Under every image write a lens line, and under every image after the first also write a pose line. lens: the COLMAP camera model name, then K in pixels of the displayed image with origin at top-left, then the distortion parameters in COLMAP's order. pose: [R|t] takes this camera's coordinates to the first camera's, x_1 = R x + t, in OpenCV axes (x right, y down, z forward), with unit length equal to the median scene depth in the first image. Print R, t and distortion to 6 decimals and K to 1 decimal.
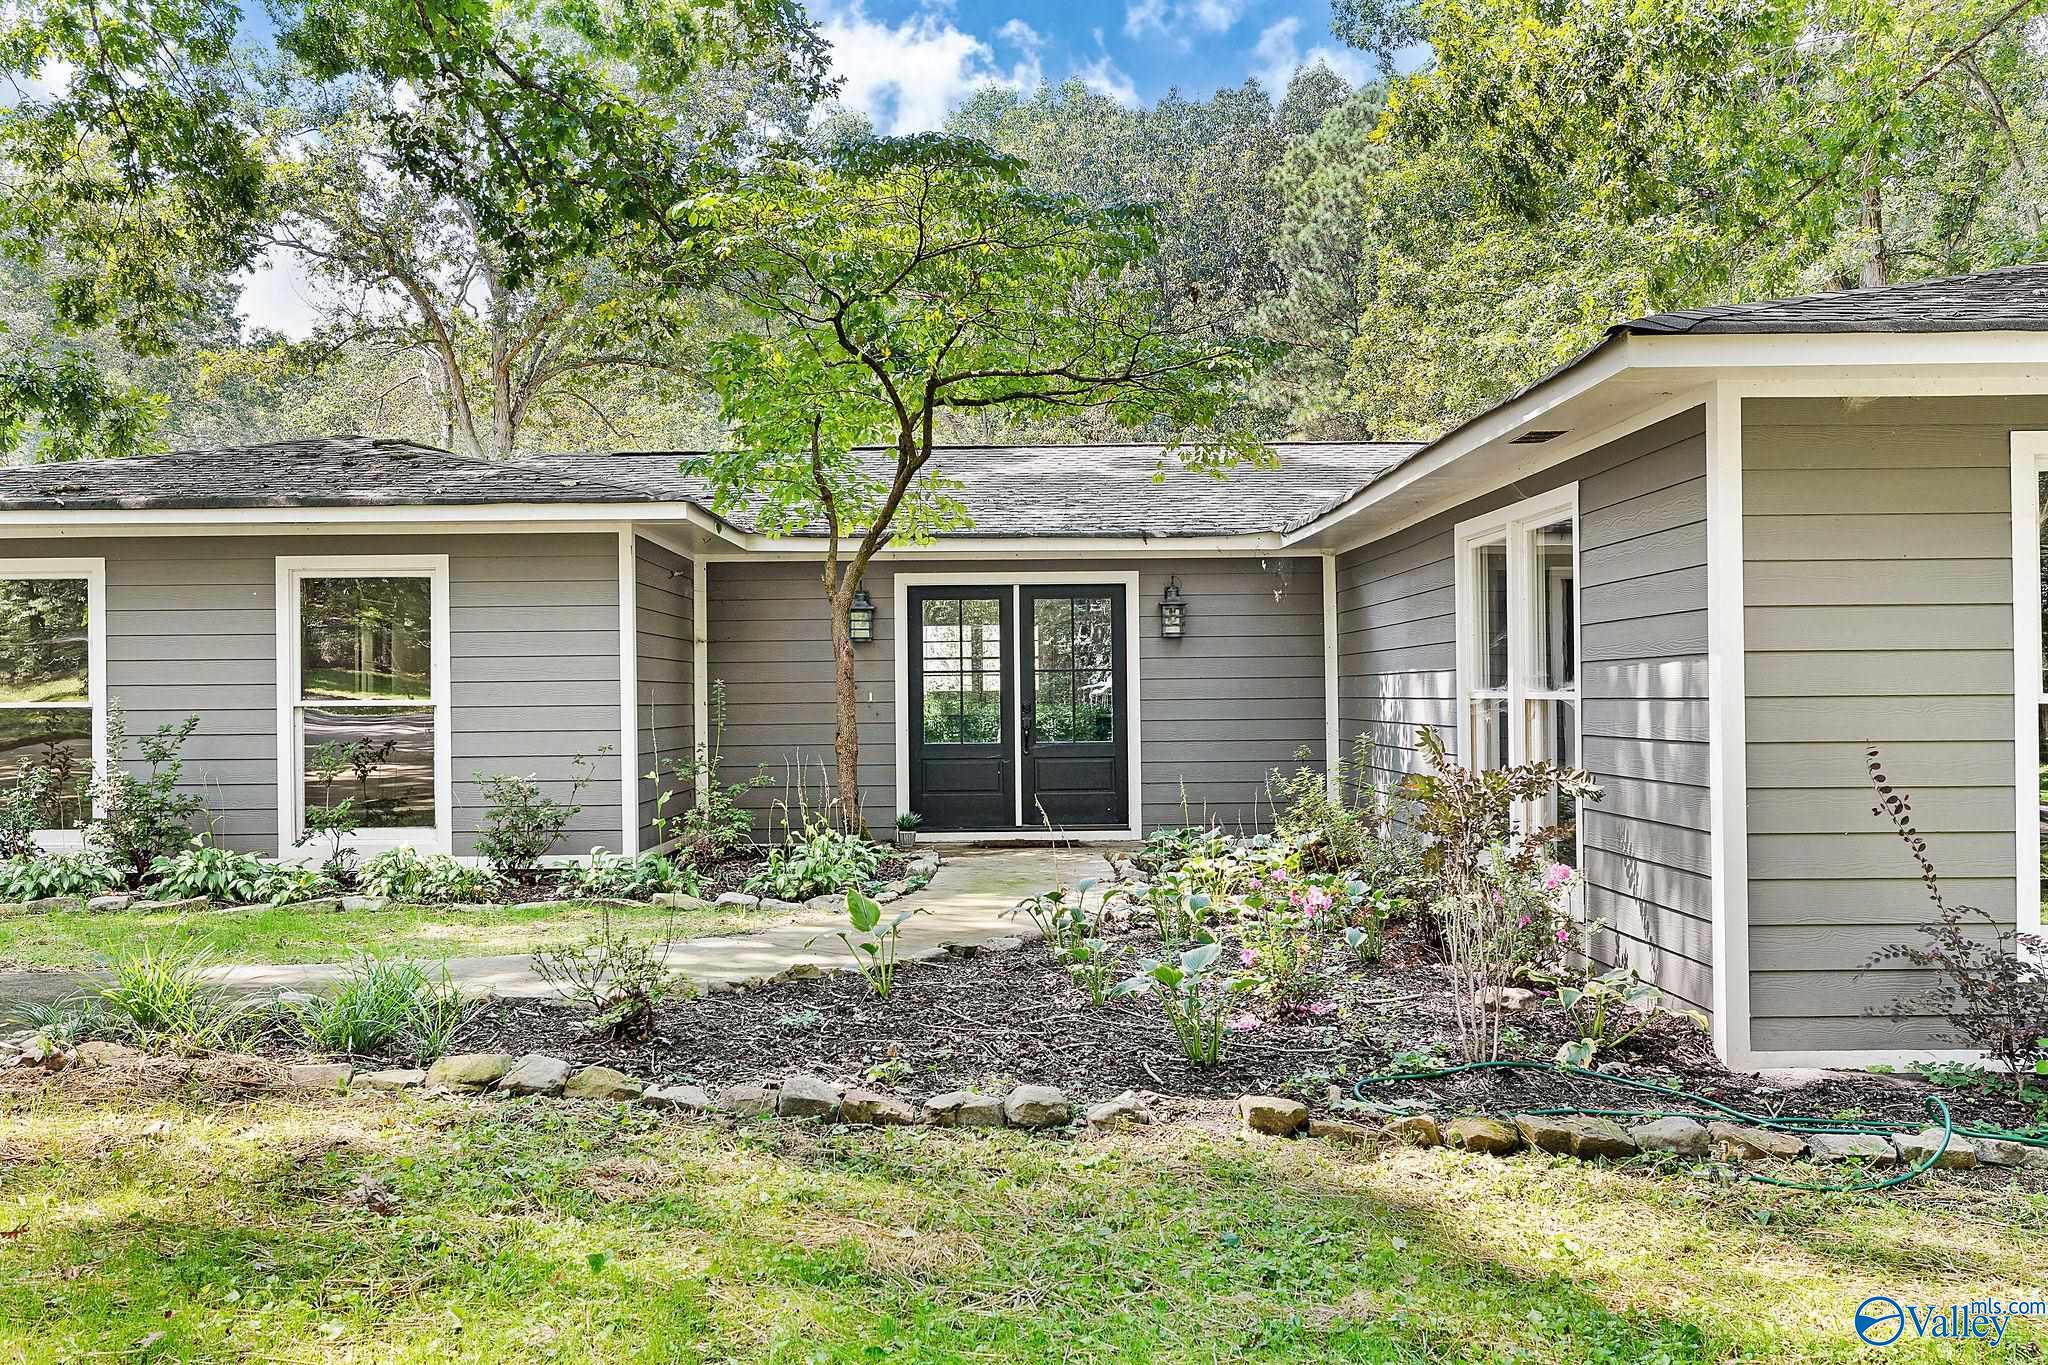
lens RADIAL K [[1750.8, 0, 1024.0], [0, 1750.8, 682.5], [0, 0, 1]] dist [0.008756, 0.007338]
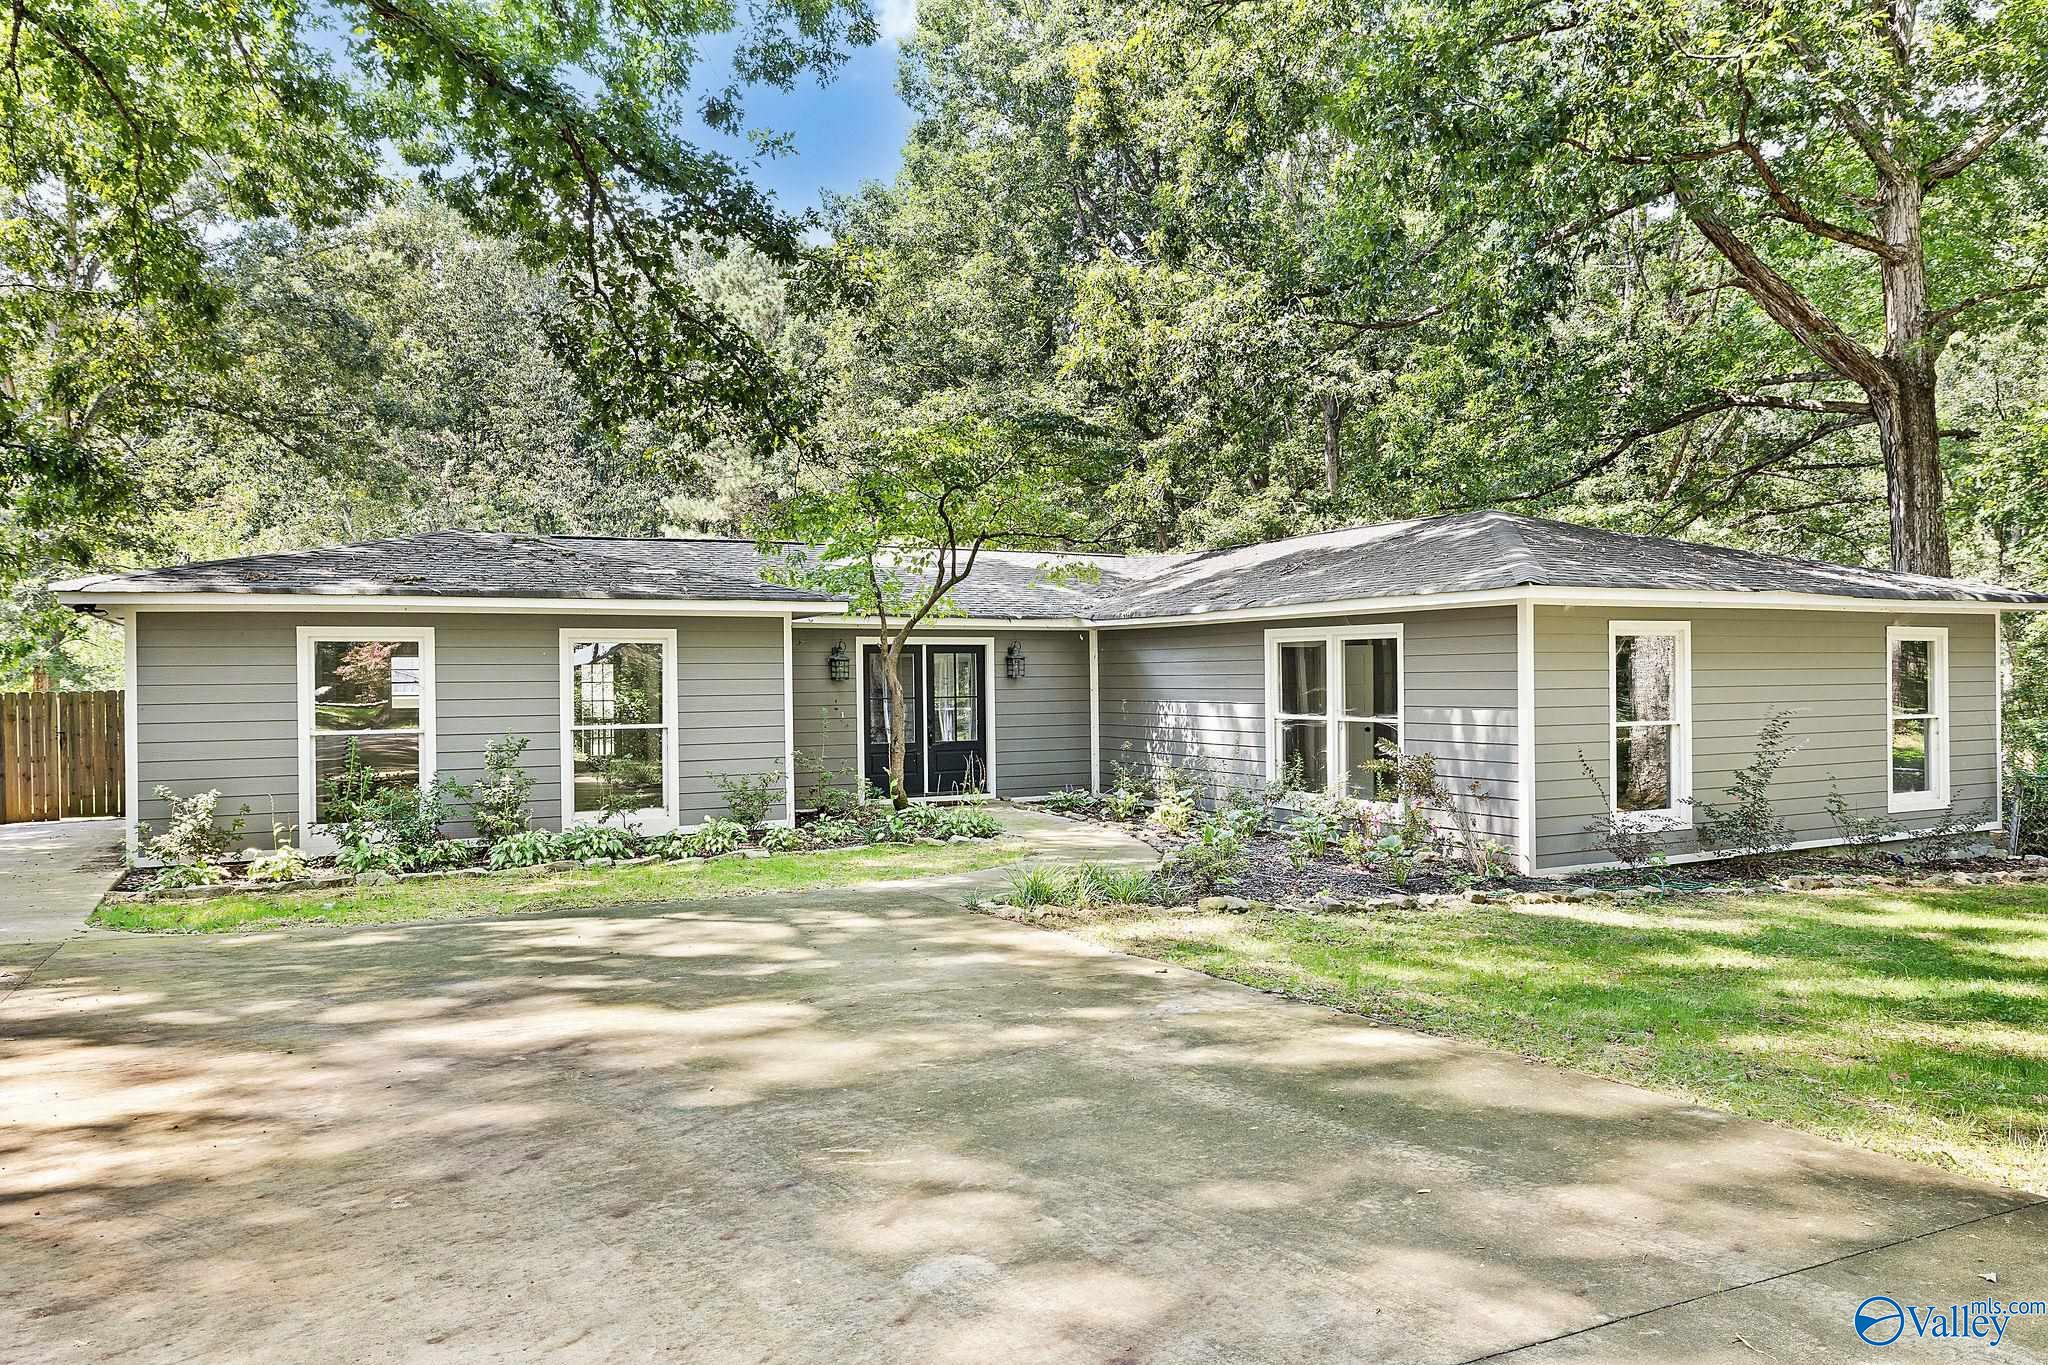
lens RADIAL K [[1387.1, 0, 1026.1], [0, 1387.1, 676.4], [0, 0, 1]] dist [0.005798, -0.002566]
pose [[0.888068, 0.001676, 0.459708, -0.613041], [-0.002397, 0.999997, 0.000984, -0.033532], [-0.459705, -0.001976, 0.888069, -0.220180]]
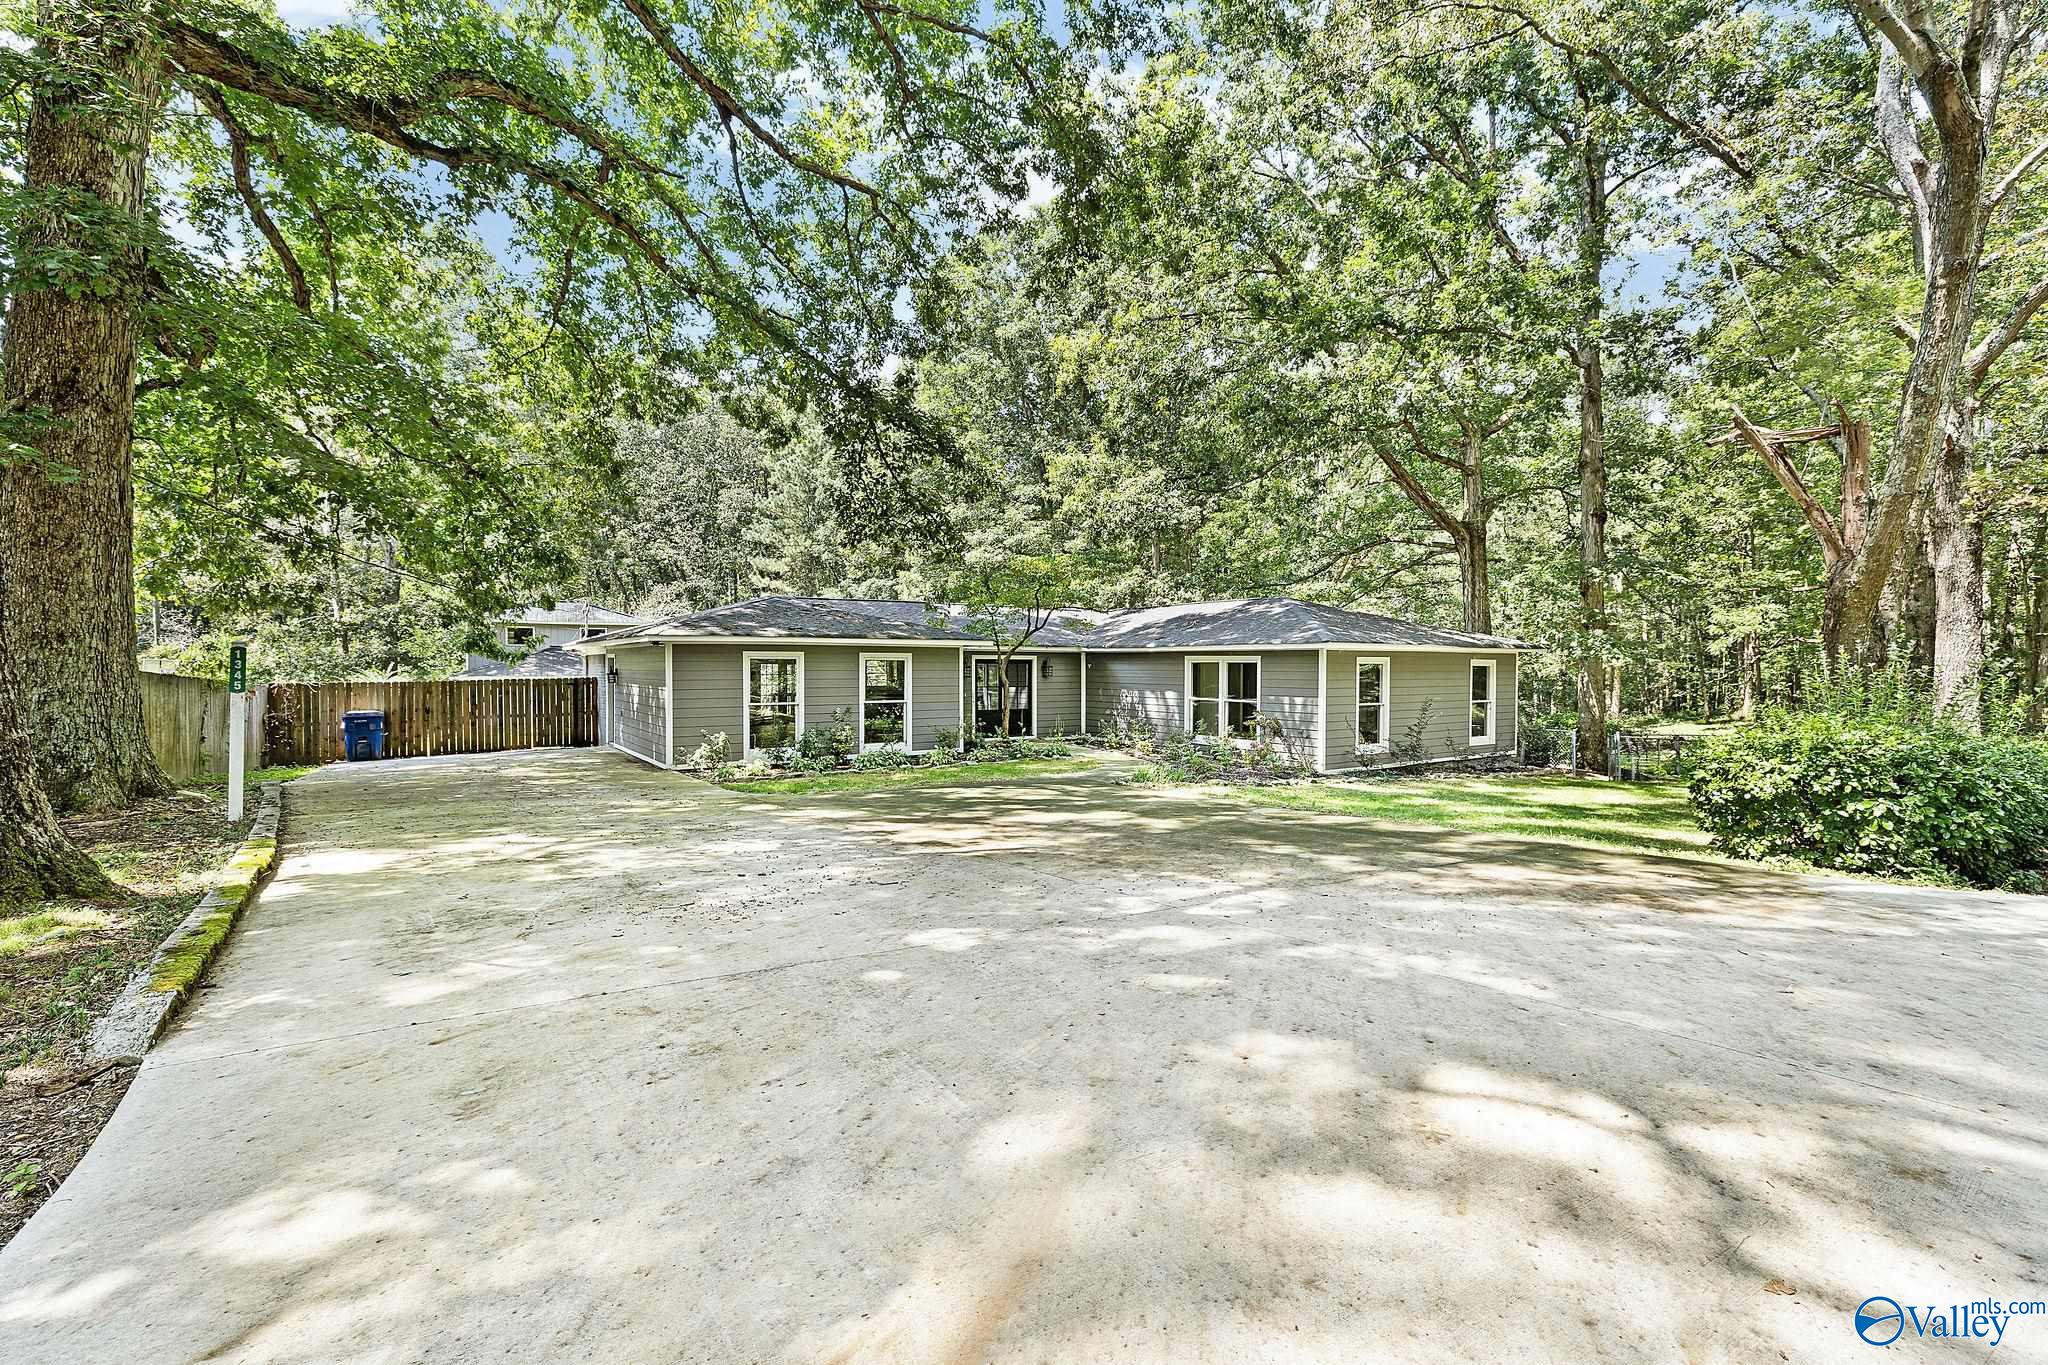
lens RADIAL K [[869.4, 0, 1028.9], [0, 869.4, 676.7], [0, 0, 1]] dist [0.002473, 0.000382]
pose [[0.827098, 0.005646, 0.562029, -1.014006], [-0.015183, 0.999809, 0.012300, -0.053762], [-0.561852, -0.018707, 0.827026, -0.382554]]
